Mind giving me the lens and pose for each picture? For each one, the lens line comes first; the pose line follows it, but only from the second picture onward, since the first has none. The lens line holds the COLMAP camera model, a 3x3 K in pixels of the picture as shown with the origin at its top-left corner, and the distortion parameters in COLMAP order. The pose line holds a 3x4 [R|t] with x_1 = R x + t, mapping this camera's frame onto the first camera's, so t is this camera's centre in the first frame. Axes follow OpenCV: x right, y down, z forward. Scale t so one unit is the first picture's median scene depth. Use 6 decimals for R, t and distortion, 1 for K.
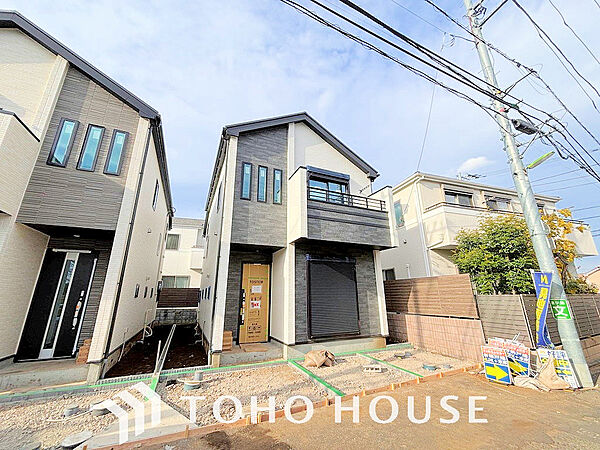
lens RADIAL K [[234.0, 0, 303.8], [0, 234.0, 226.7], [0, 0, 1]] dist [-0.005141, 0.000150]
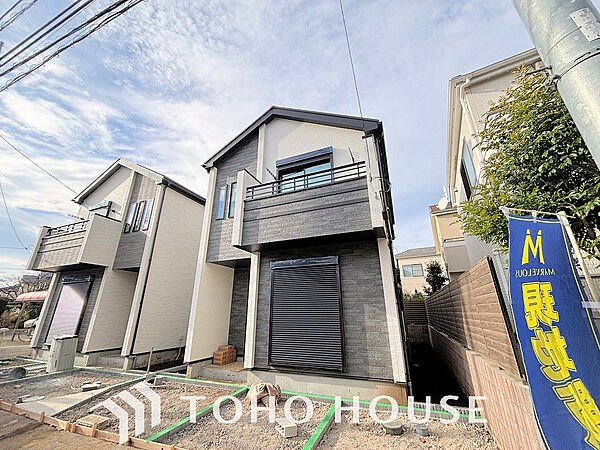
lens RADIAL K [[234.0, 0, 311.7], [0, 234.0, 229.9], [0, 0, 1]] dist [-0.005141, 0.000150]
pose [[0.682260, -0.229754, -0.694070, 0.673085], [0.204706, 0.971399, -0.120333, 0.124396], [0.701866, -0.059982, 0.709779, 0.458480]]
